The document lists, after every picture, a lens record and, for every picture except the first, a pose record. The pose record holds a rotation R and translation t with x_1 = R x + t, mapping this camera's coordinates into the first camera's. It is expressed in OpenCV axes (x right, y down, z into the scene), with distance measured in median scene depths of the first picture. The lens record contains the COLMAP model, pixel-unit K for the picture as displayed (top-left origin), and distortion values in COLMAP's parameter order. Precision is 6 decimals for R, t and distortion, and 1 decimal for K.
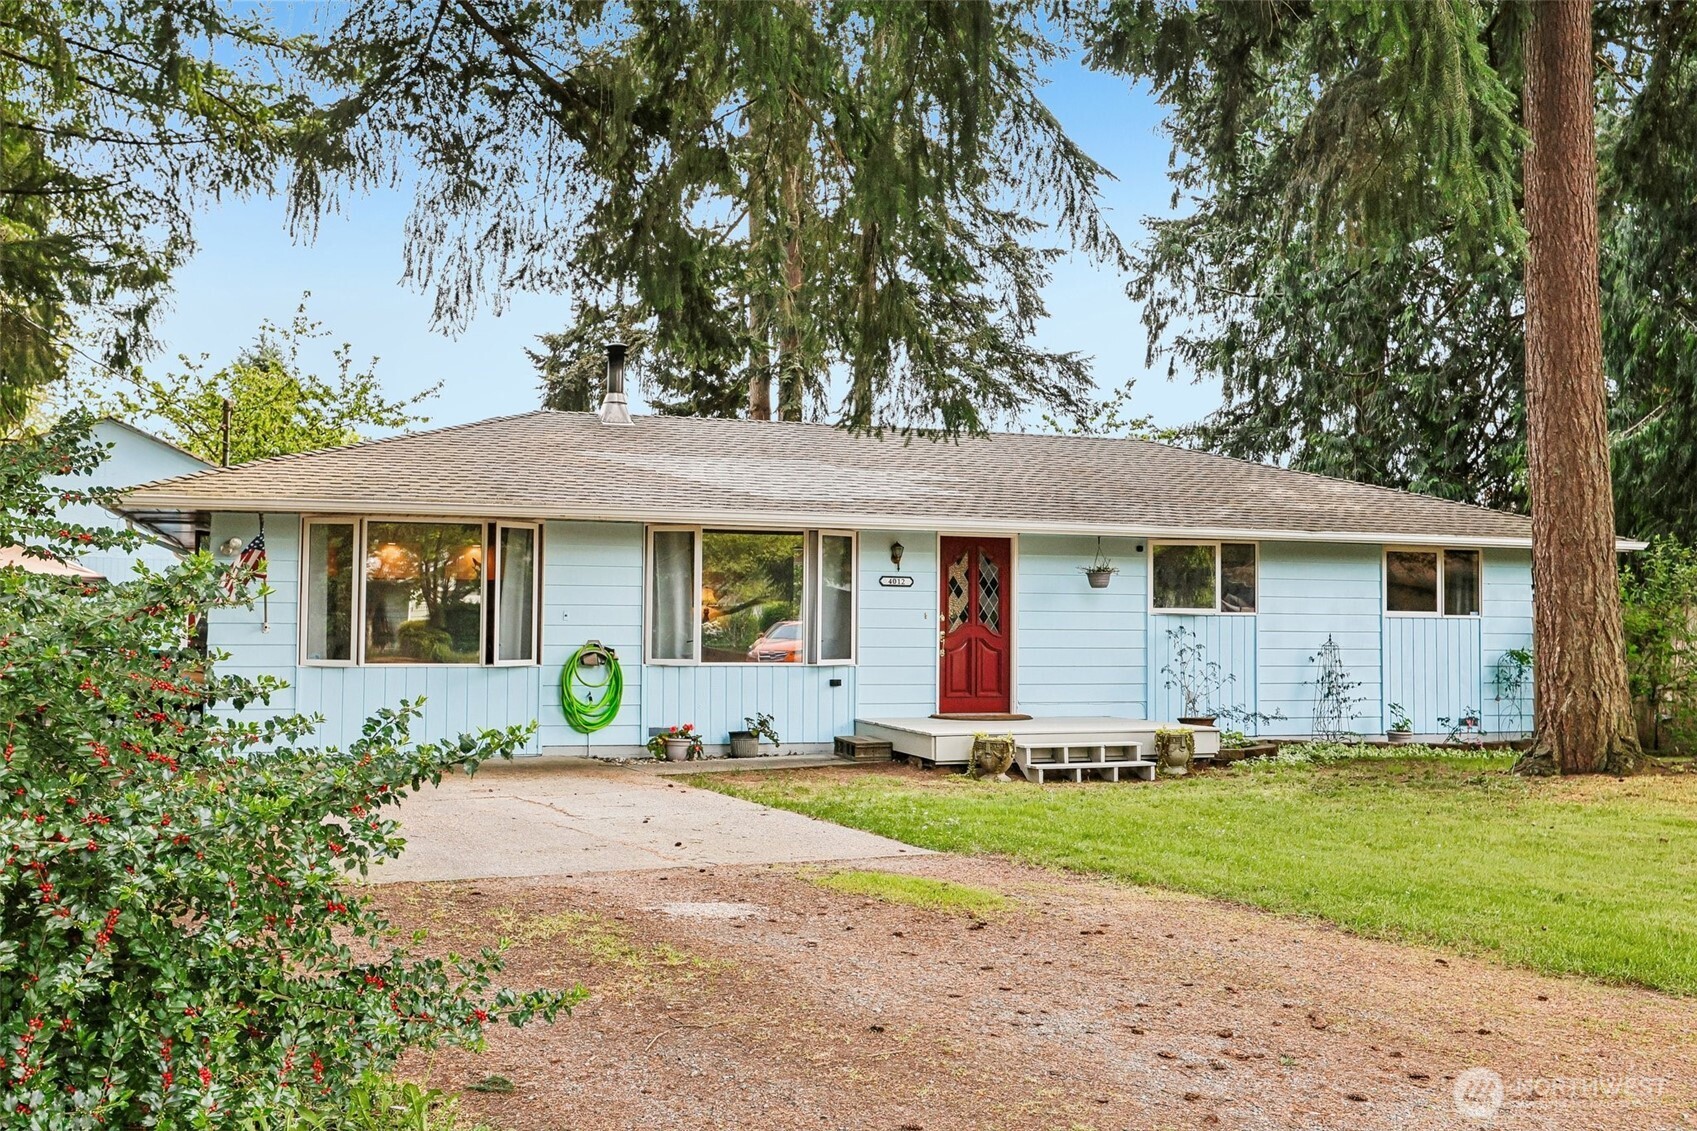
lens RADIAL K [[1670.7, 0, 853.4], [0, 1670.7, 563.6], [0, 0, 1]] dist [0.010252, 0.000000]
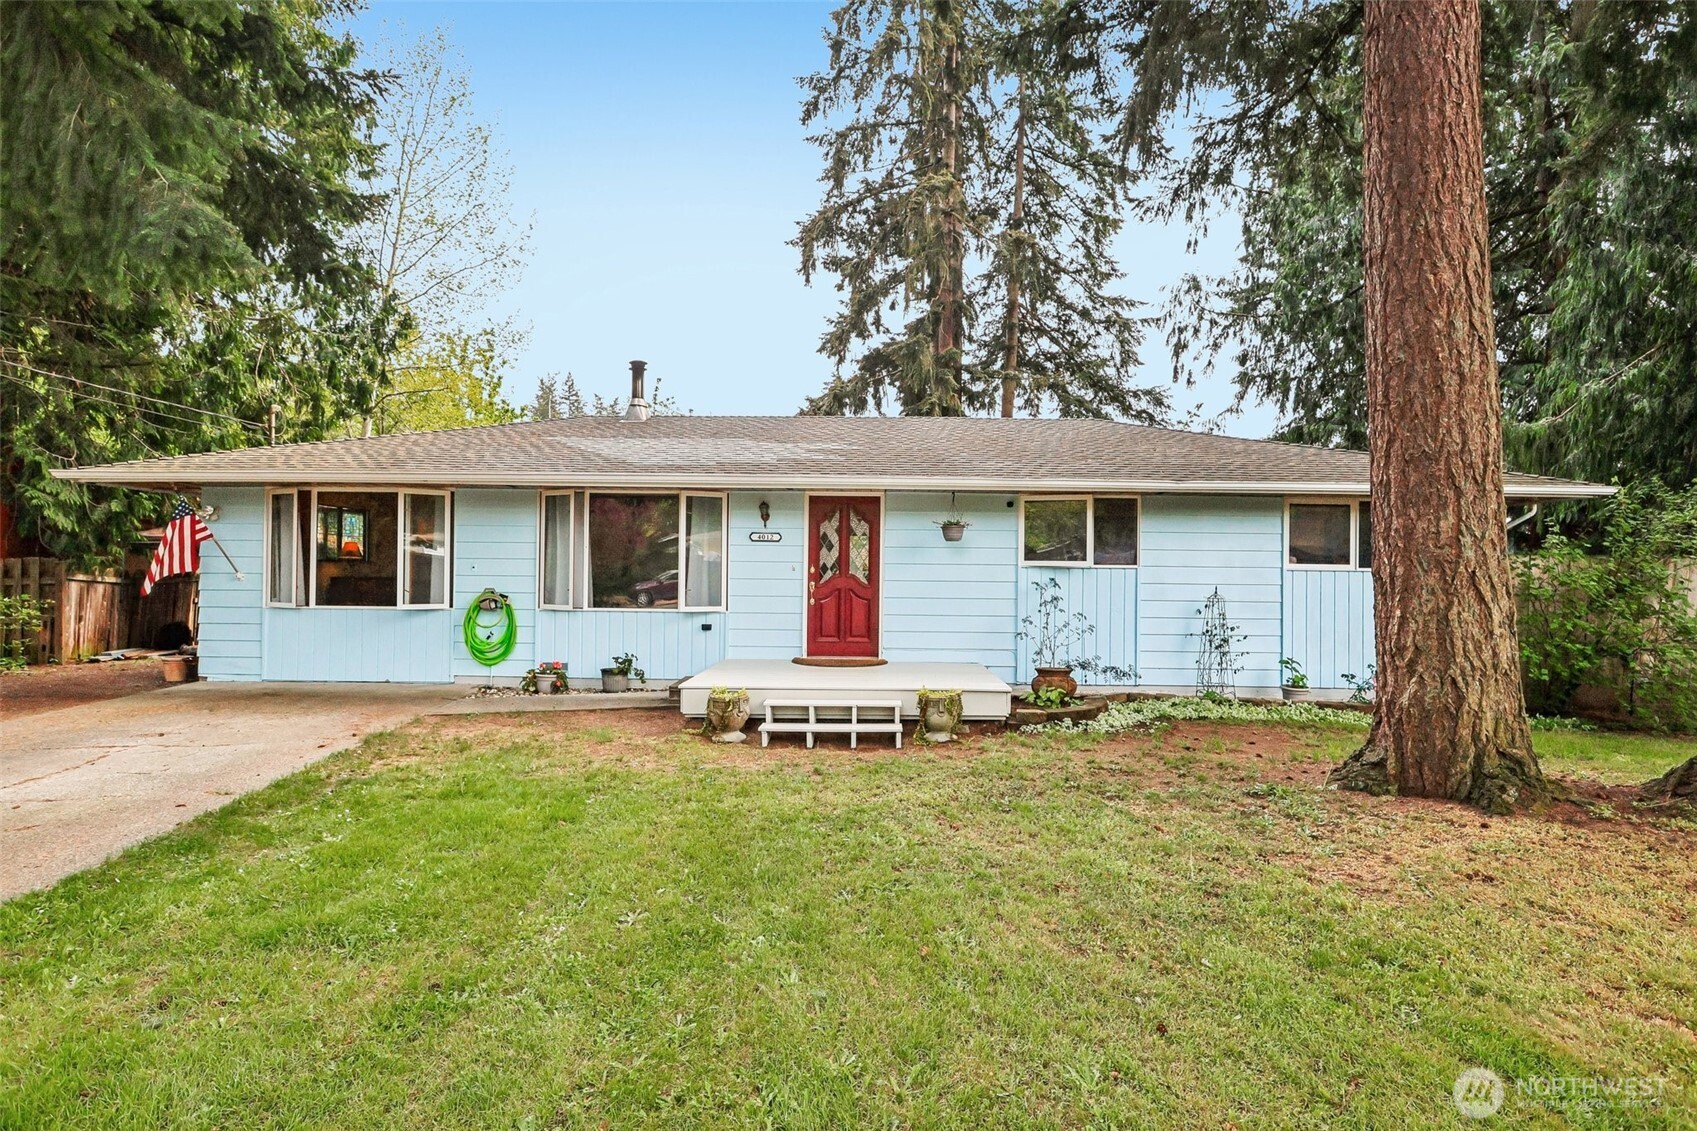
lens RADIAL K [[835.8, 0, 853.3], [0, 835.8, 570.1], [0, 0, 1]] dist [0.001342, 0.002585]
pose [[0.941316, 0.000297, -0.337526, 0.273483], [0.009215, 0.999604, 0.026577, 0.018534], [0.337401, -0.028128, 0.940941, 0.502326]]
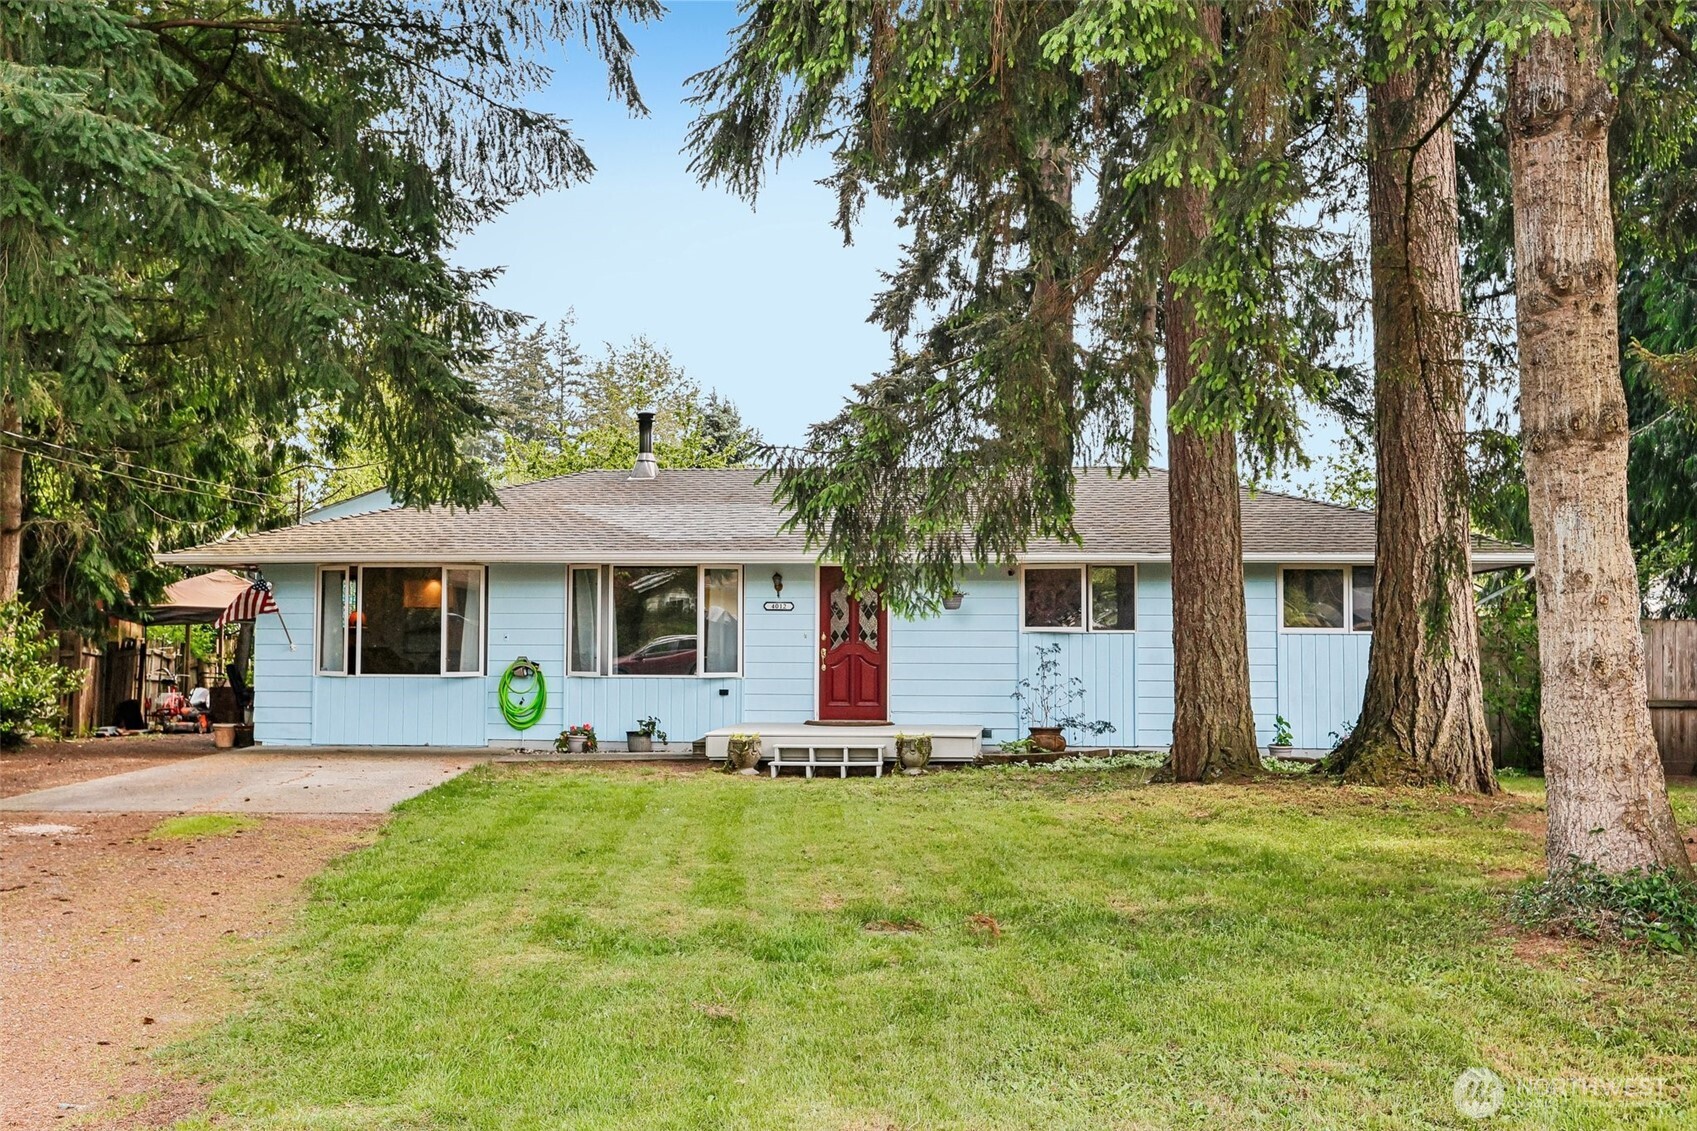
lens RADIAL K [[1670.7, 0, 837.0], [0, 1670.7, 567.2], [0, 0, 1]] dist [0.010252, 0.000000]
pose [[0.906418, -0.023423, -0.421731, 0.566334], [0.019800, 0.999720, -0.012970, -0.000800], [0.421917, 0.003406, 0.906628, -0.045527]]
